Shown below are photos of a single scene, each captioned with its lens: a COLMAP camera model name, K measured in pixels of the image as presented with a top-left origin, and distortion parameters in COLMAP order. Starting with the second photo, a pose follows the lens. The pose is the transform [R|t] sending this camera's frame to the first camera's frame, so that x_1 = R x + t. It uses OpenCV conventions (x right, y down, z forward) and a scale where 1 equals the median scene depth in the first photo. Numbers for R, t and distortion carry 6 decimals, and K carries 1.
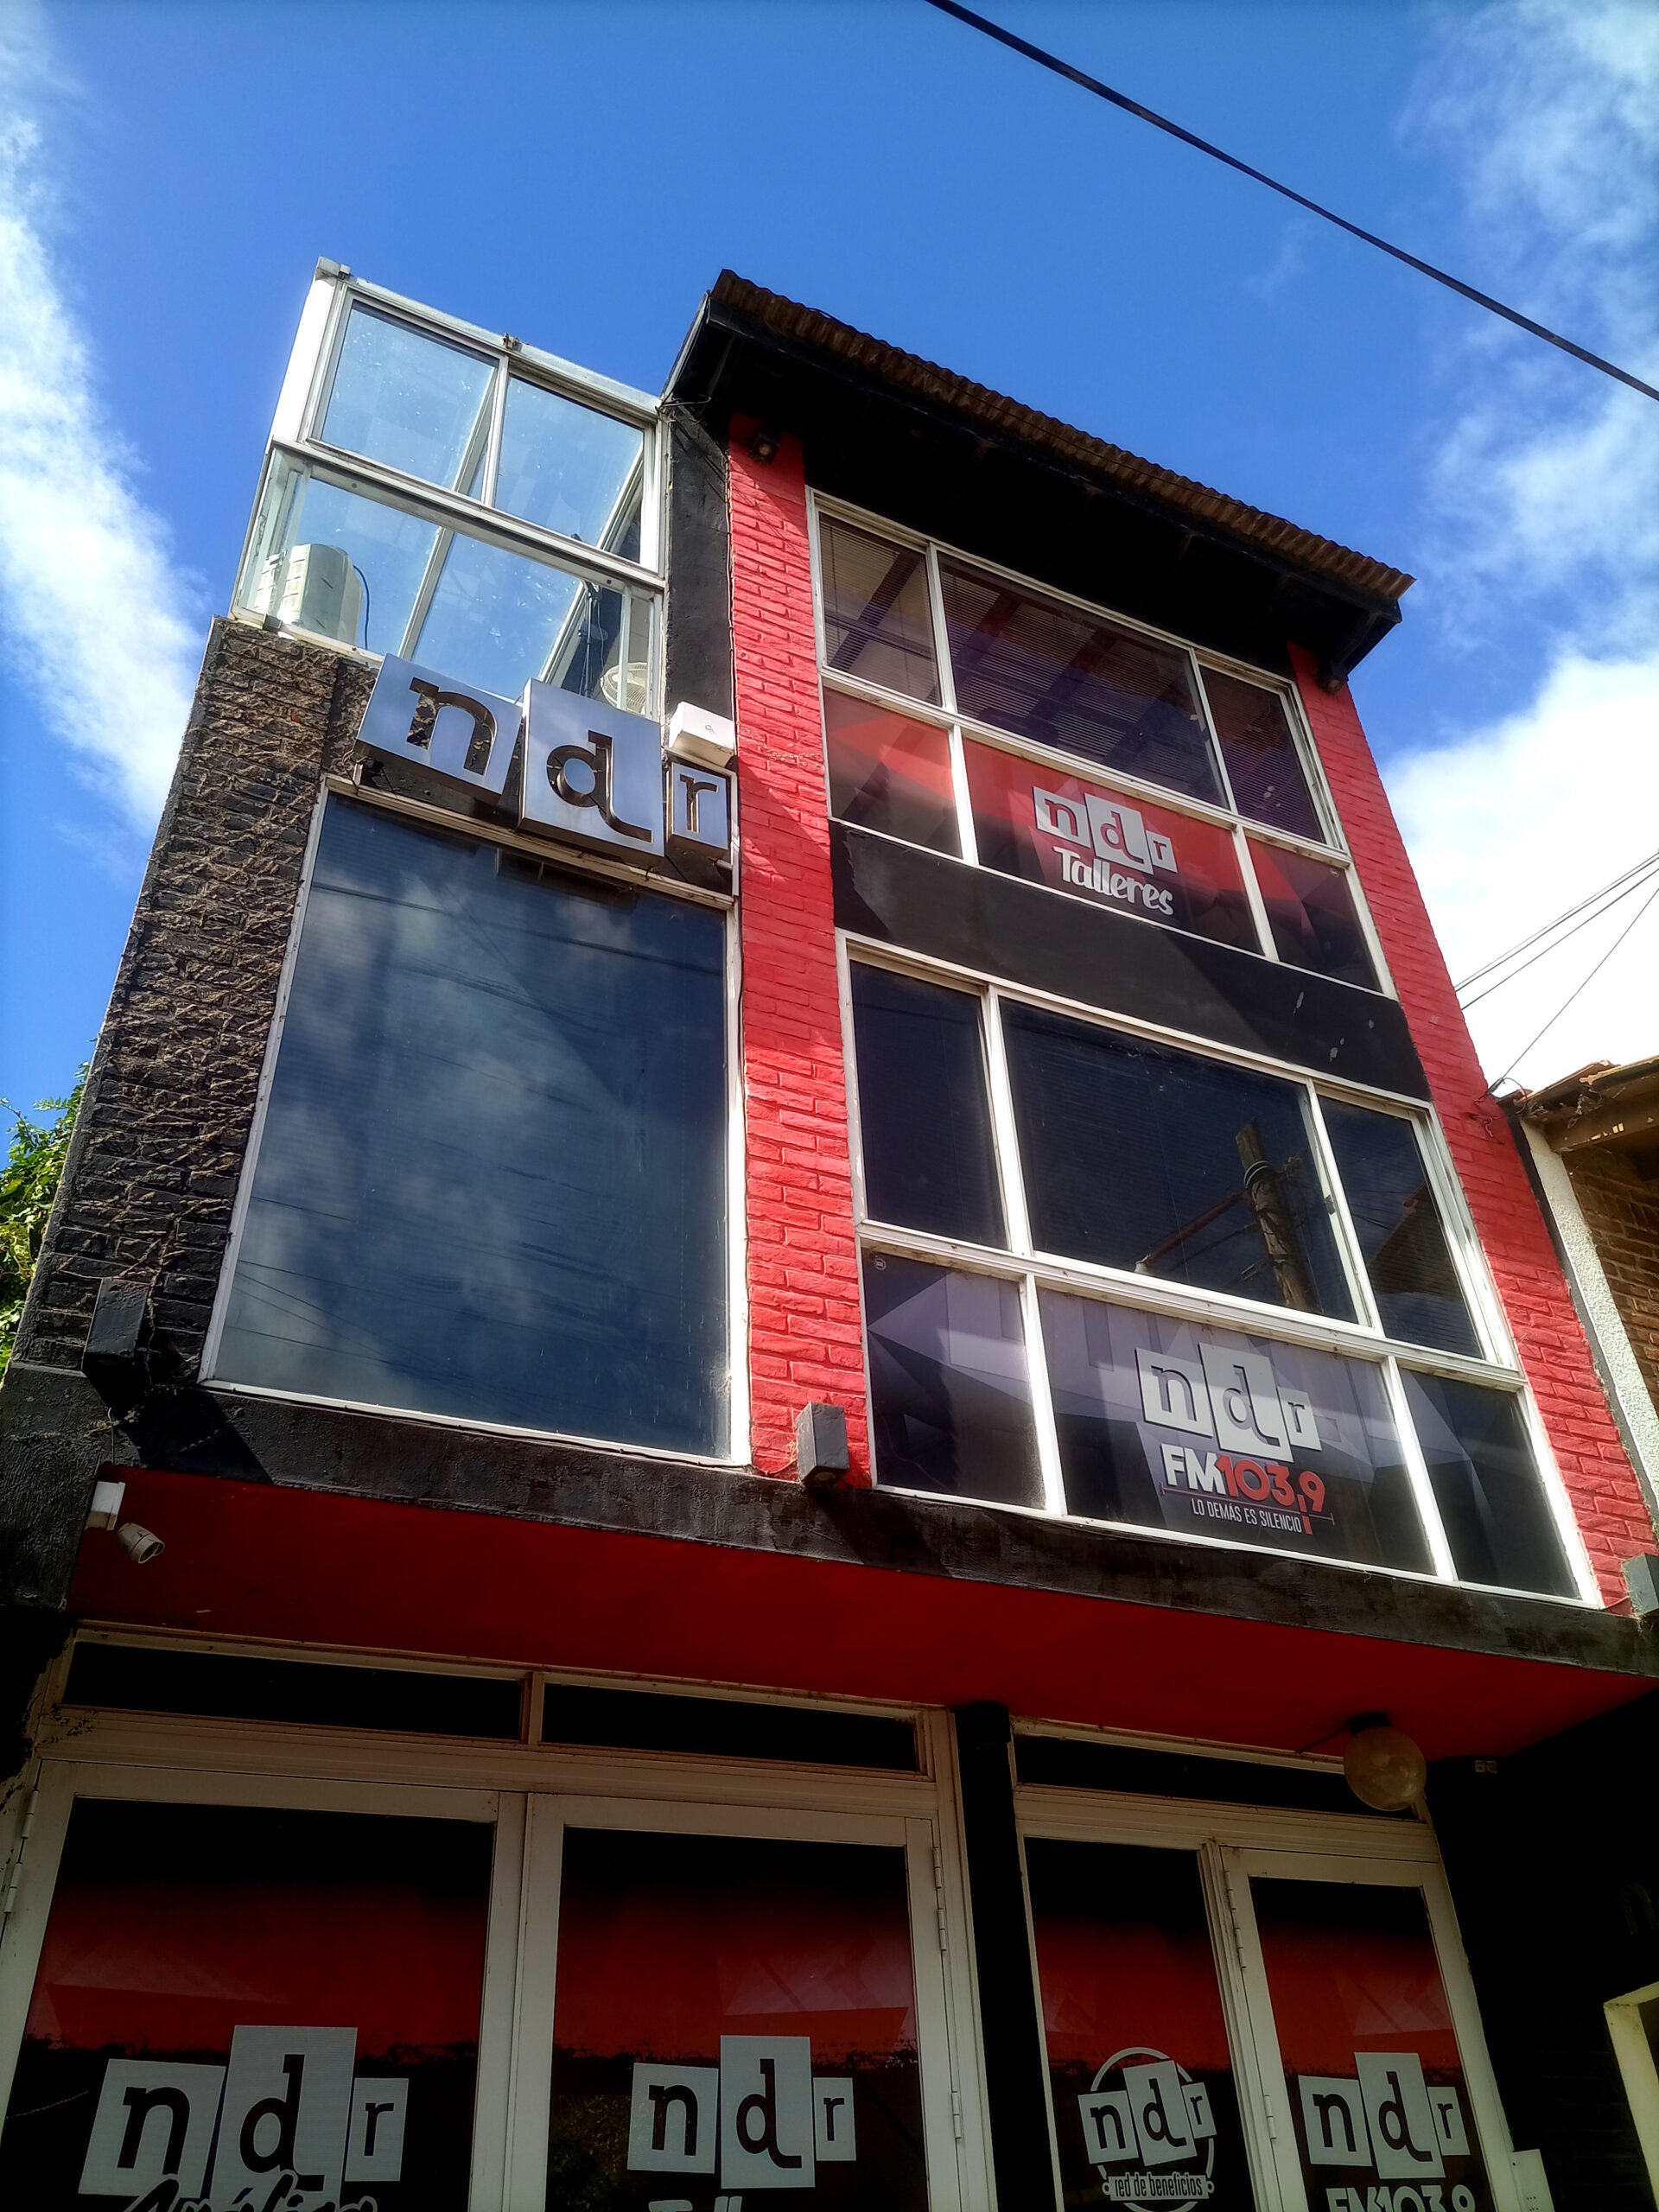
lens RADIAL K [[1661.5, 0, 829.5], [0, 1661.5, 1106.0], [0, 0, 1]] dist [0.085772, -0.119051]
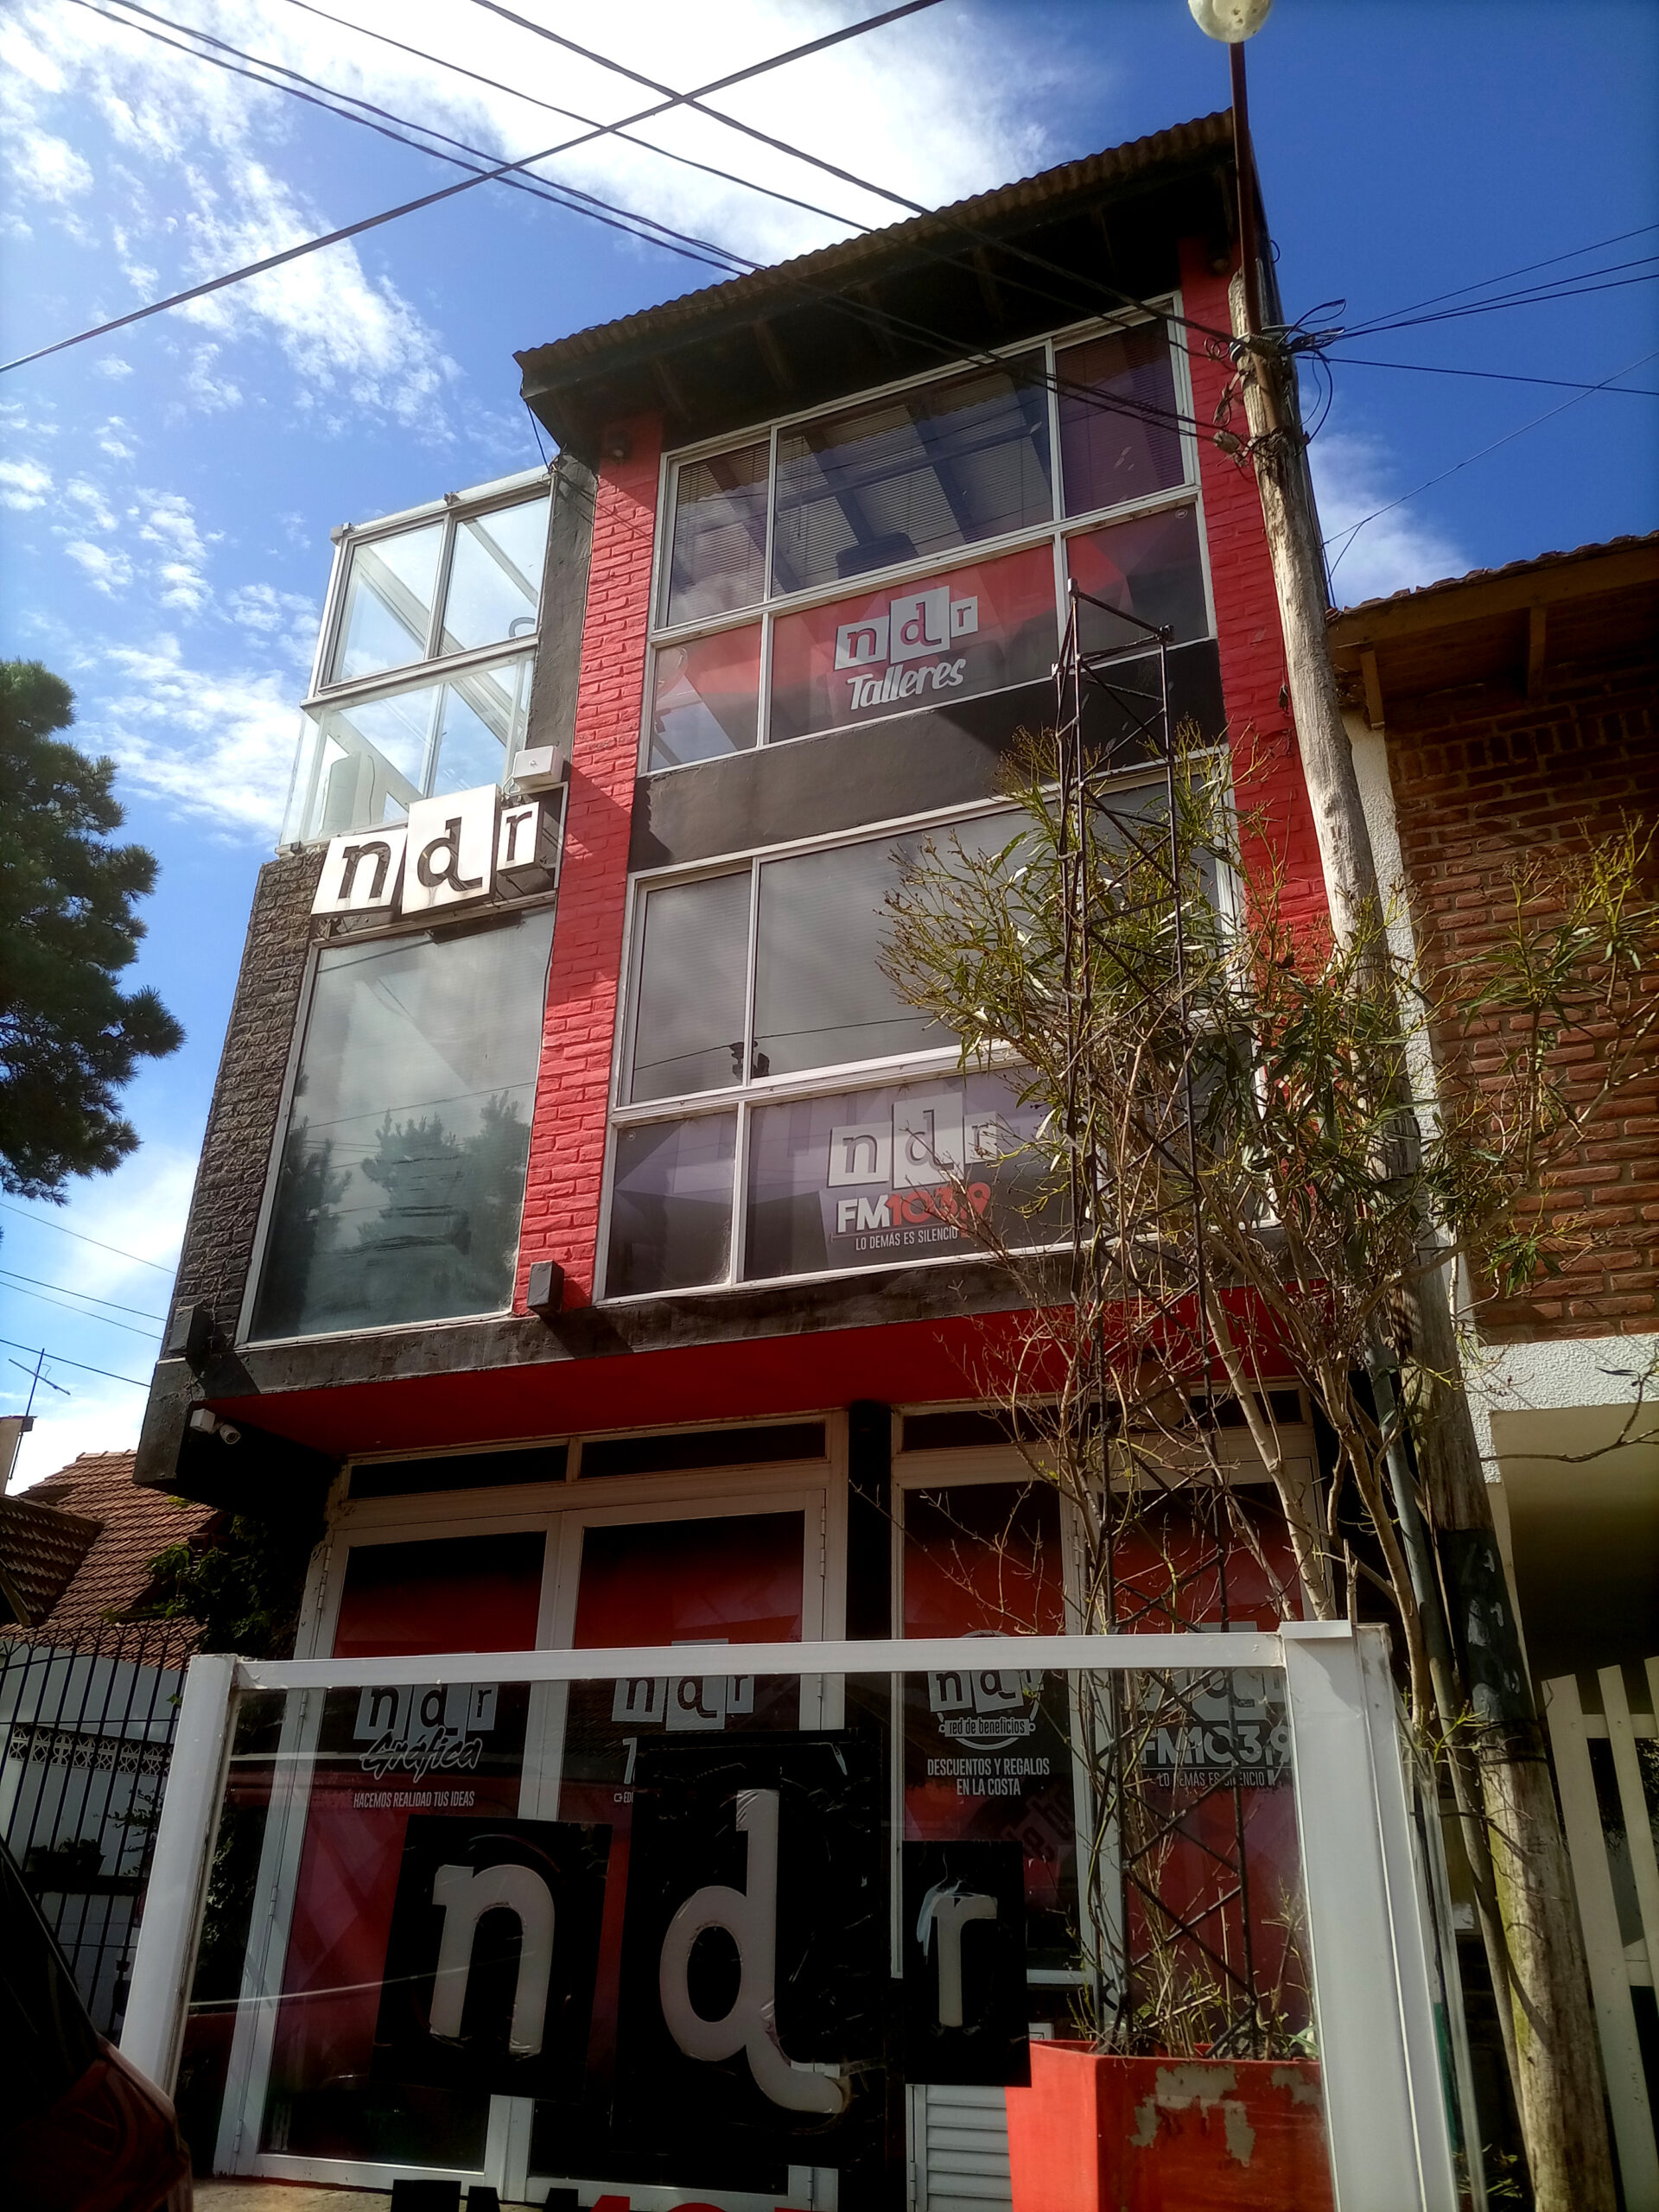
lens RADIAL K [[1661.5, 0, 829.5], [0, 1661.5, 1106.0], [0, 0, 1]] dist [0.085772, -0.119051]
pose [[0.675722, -0.269353, -0.686184, 1.130865], [0.398598, 0.916541, 0.032744, 0.095065], [0.620096, -0.295637, 0.726691, 0.100373]]
